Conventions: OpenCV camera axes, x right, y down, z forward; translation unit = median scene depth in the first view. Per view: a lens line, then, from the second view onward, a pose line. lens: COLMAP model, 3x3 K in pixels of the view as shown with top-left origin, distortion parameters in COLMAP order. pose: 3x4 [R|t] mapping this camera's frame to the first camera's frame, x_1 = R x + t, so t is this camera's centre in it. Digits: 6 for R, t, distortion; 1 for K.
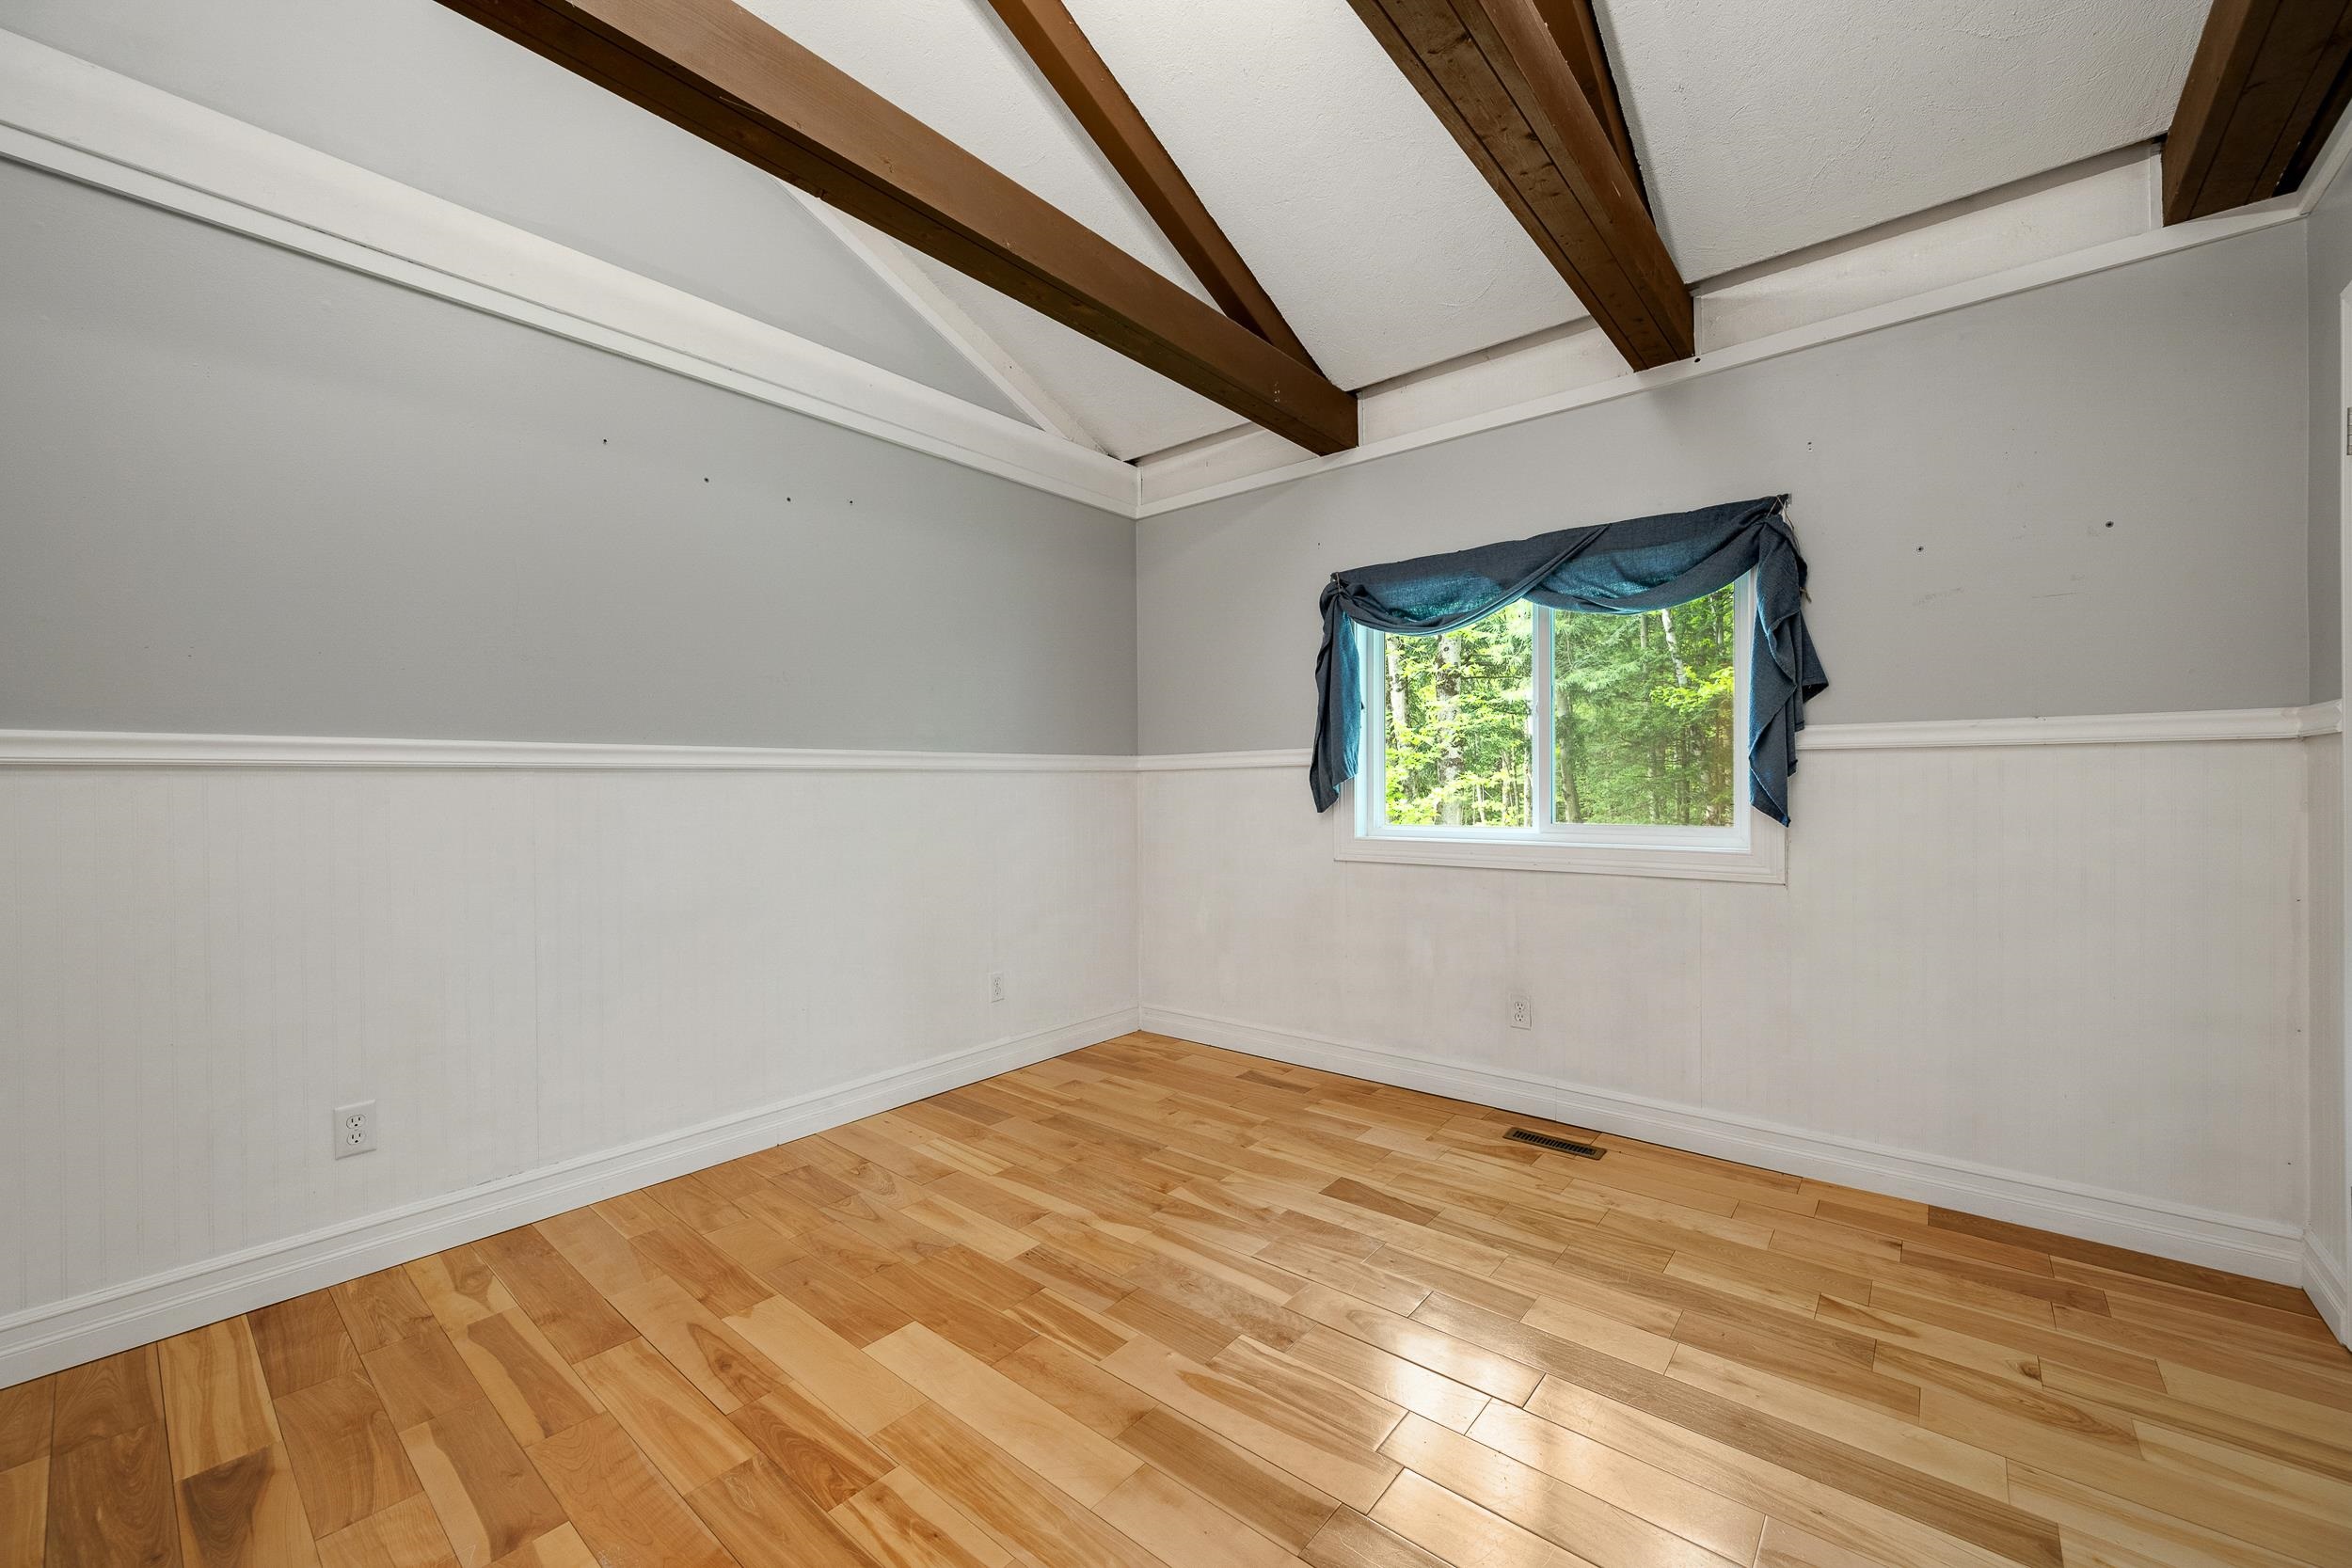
lens RADIAL K [[928.4, 0, 1171.7], [0, 928.4, 785.6], [0, 0, 1]] dist [0.000452, -0.000349]
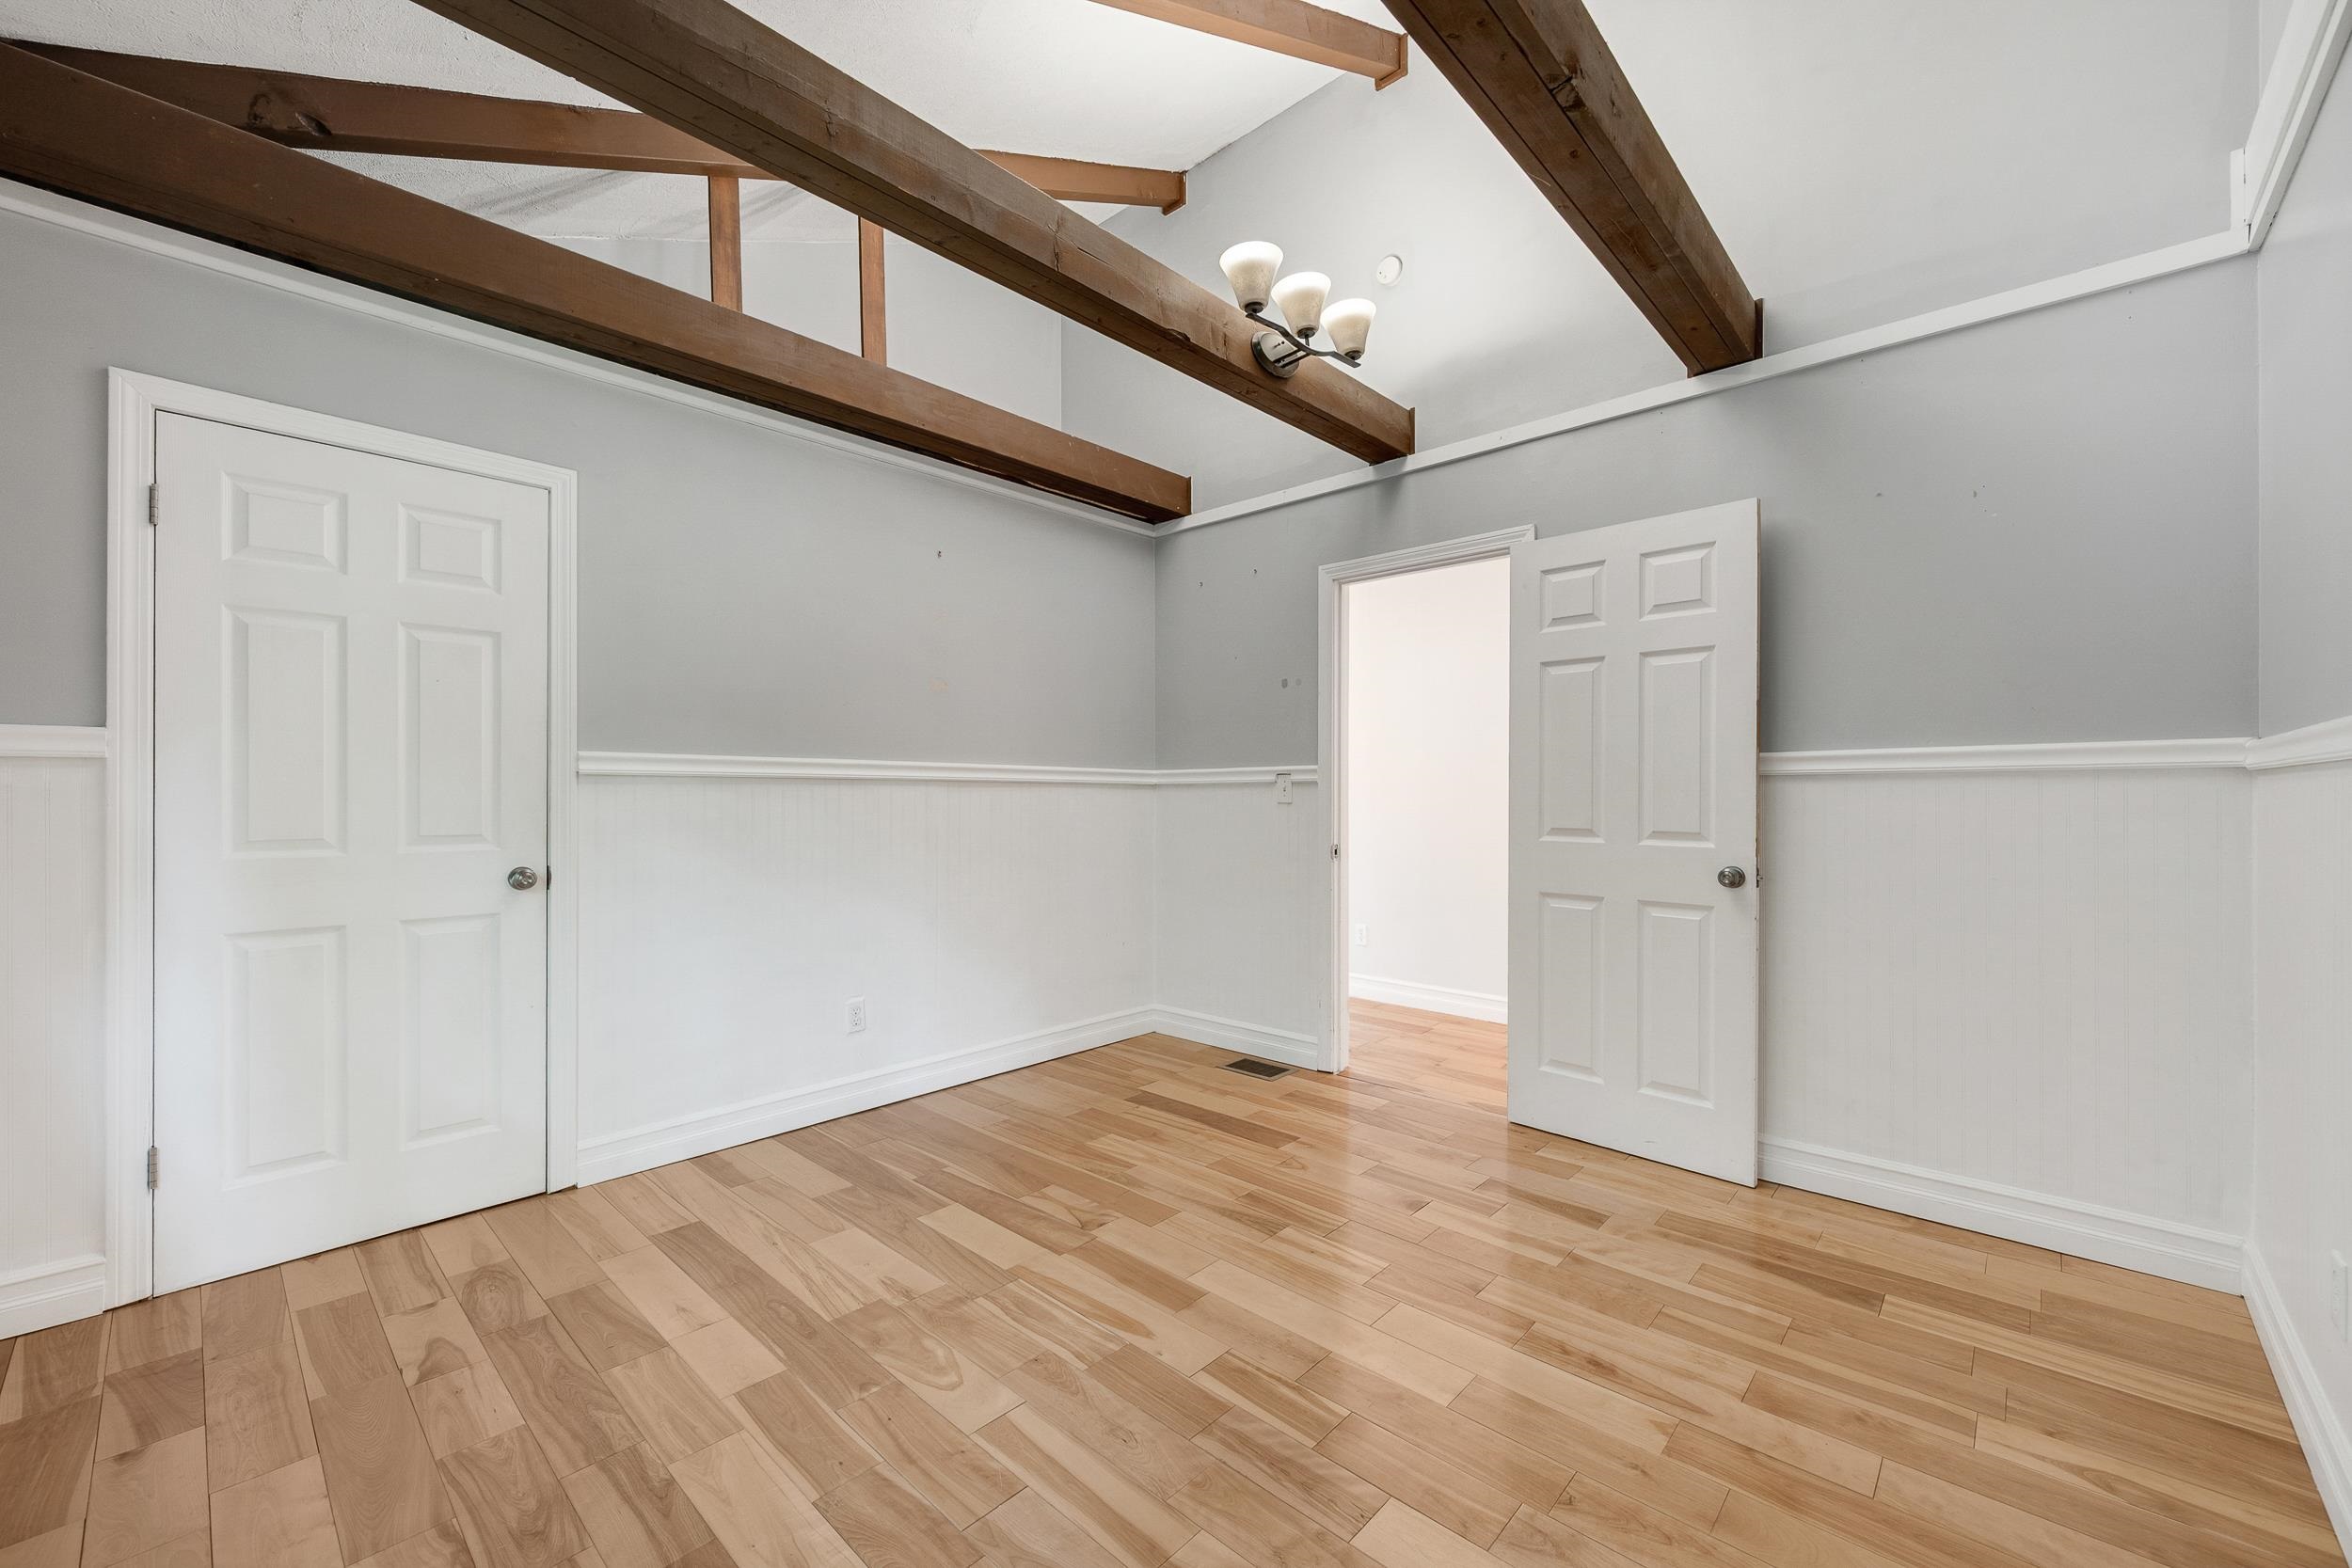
lens RADIAL K [[928.4, 0, 1172.3], [0, 928.4, 790.7], [0, 0, 1]] dist [0.000452, -0.000349]
pose [[-0.998894, 0.008621, 0.046212, -0.064442], [0.008602, 0.999963, -0.000602, -0.006485], [-0.046215, -0.000204, -0.998931, 1.896696]]
